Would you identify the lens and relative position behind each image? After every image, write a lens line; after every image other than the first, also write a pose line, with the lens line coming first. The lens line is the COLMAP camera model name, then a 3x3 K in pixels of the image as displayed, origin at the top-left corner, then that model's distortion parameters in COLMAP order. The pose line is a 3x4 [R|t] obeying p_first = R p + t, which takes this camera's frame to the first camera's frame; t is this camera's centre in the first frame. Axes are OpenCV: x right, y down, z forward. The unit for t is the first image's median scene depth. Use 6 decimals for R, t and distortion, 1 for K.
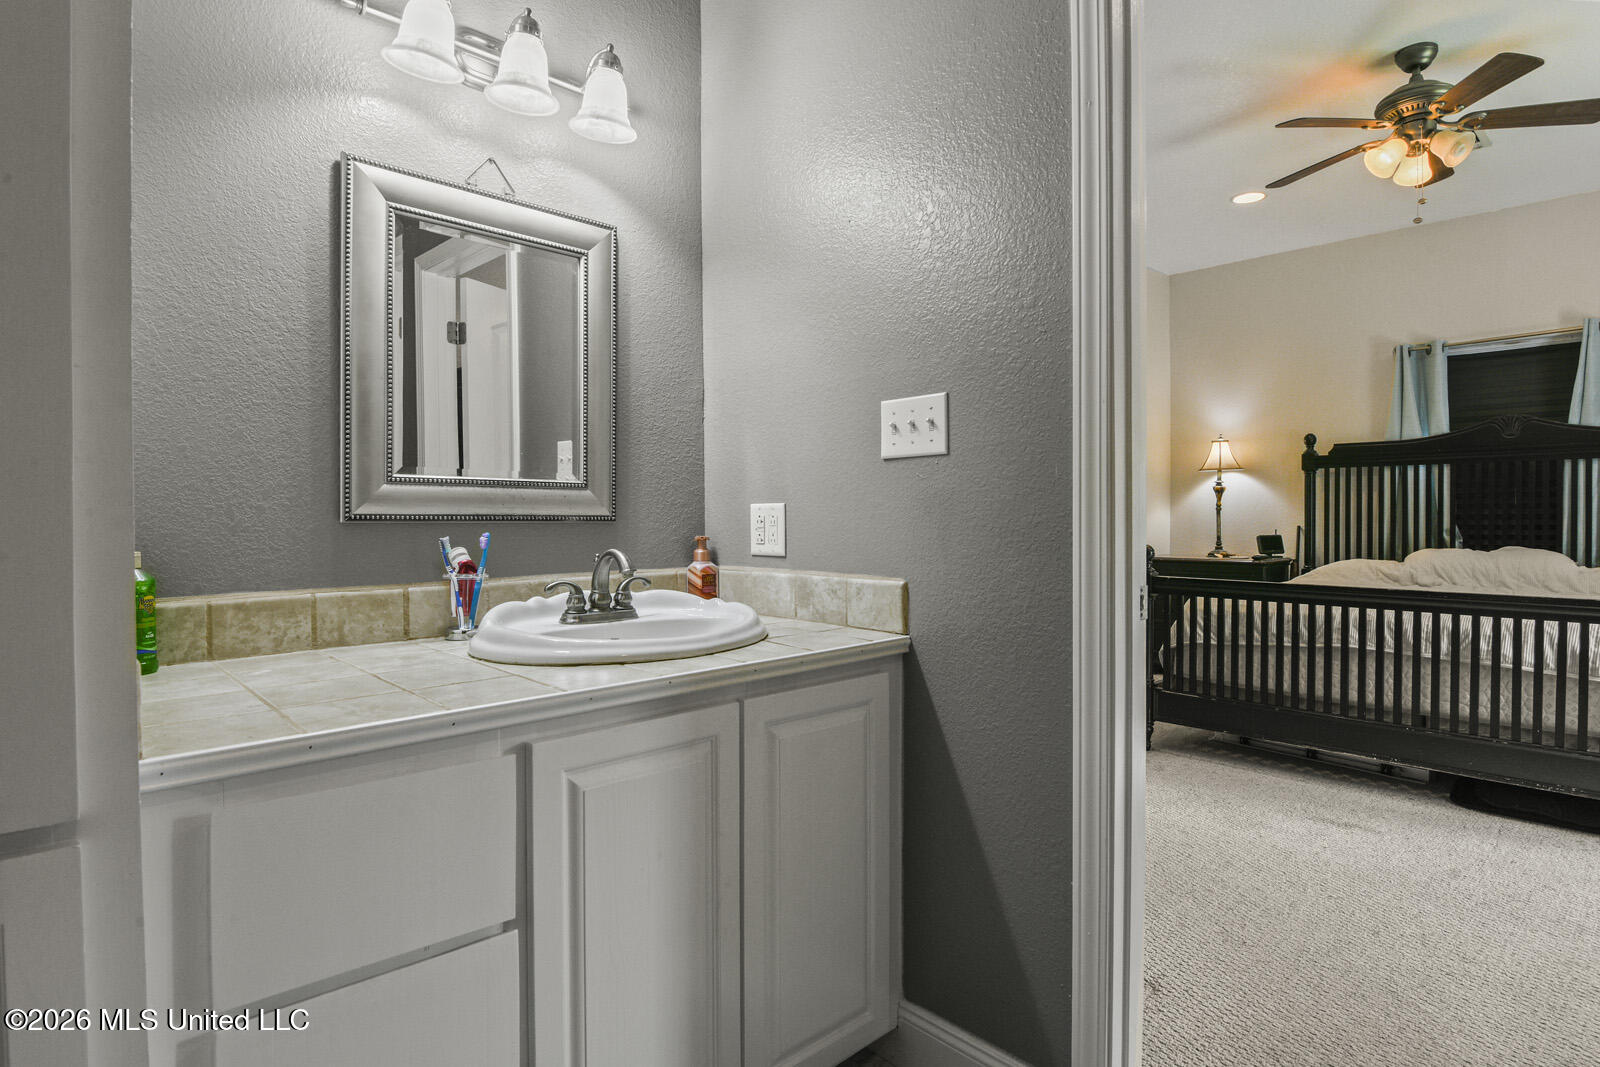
lens RADIAL K [[815.1, 0, 802.4], [0, 815.1, 528.0], [0, 0, 1]] dist [0.001437, -0.000099]
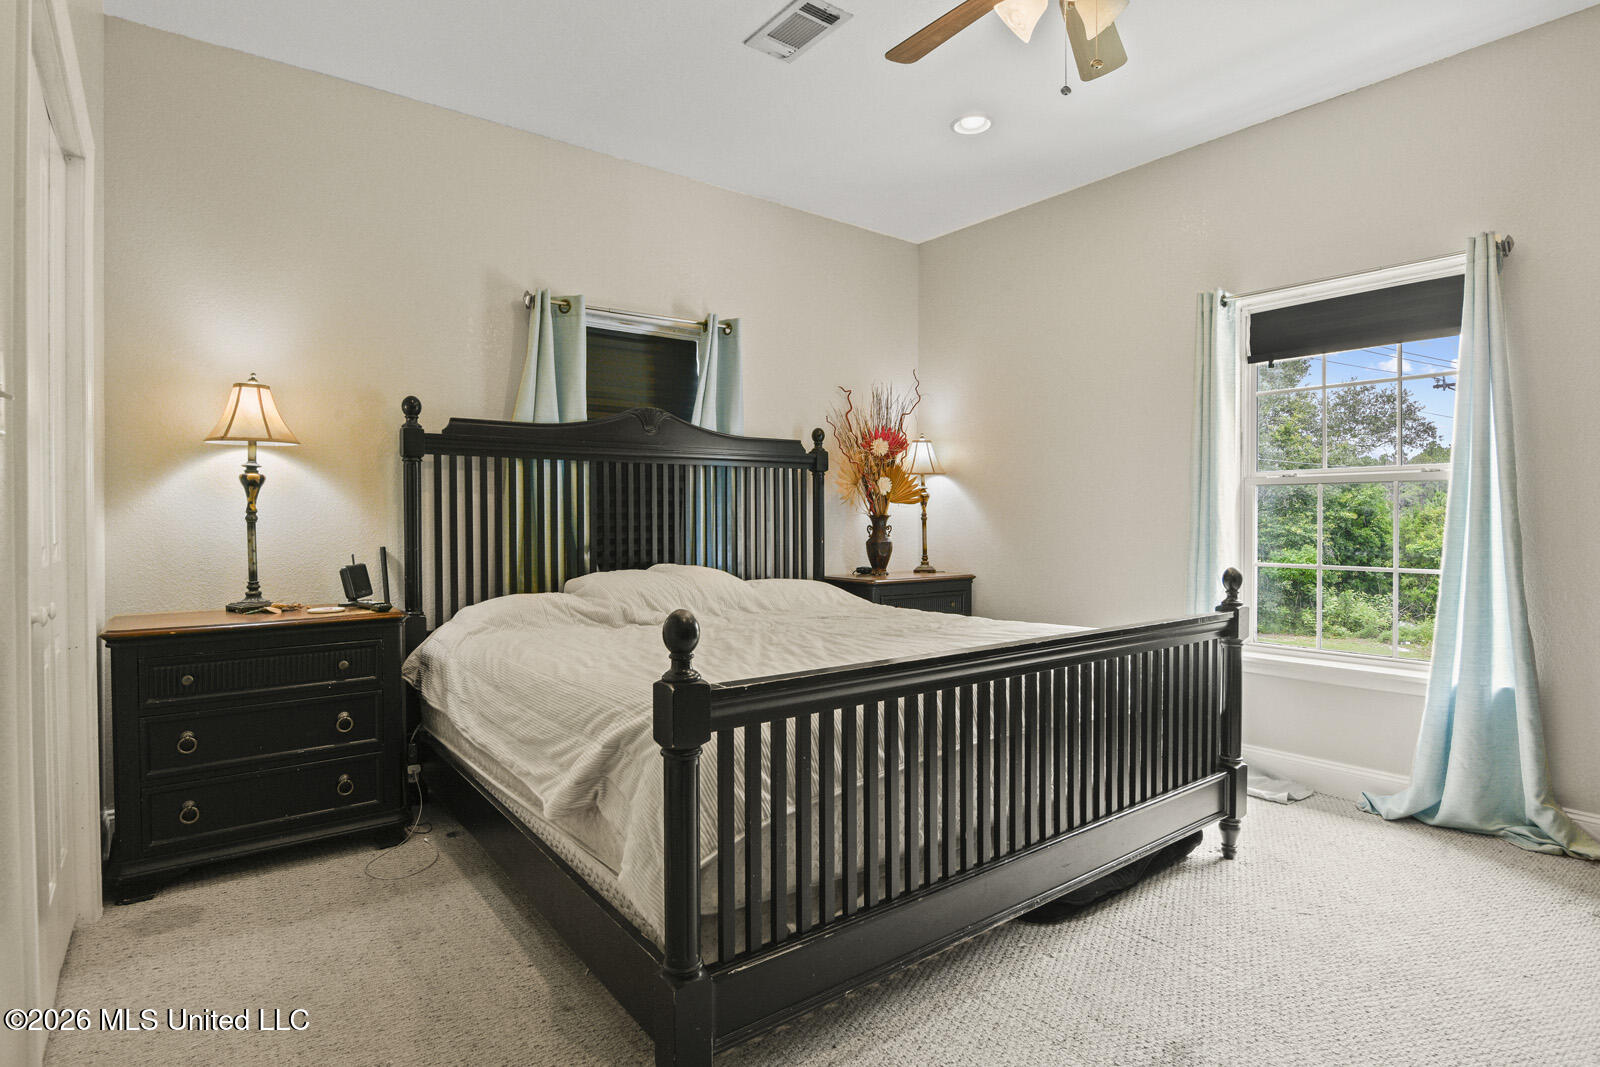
lens RADIAL K [[815.1, 0, 804.2], [0, 815.1, 530.7], [0, 0, 1]] dist [0.001437, -0.000099]
pose [[0.066310, -0.017090, 0.997653, 0.028529], [0.017420, 0.999721, 0.015967, -0.019650], [-0.997647, 0.016321, 0.066589, 0.684614]]
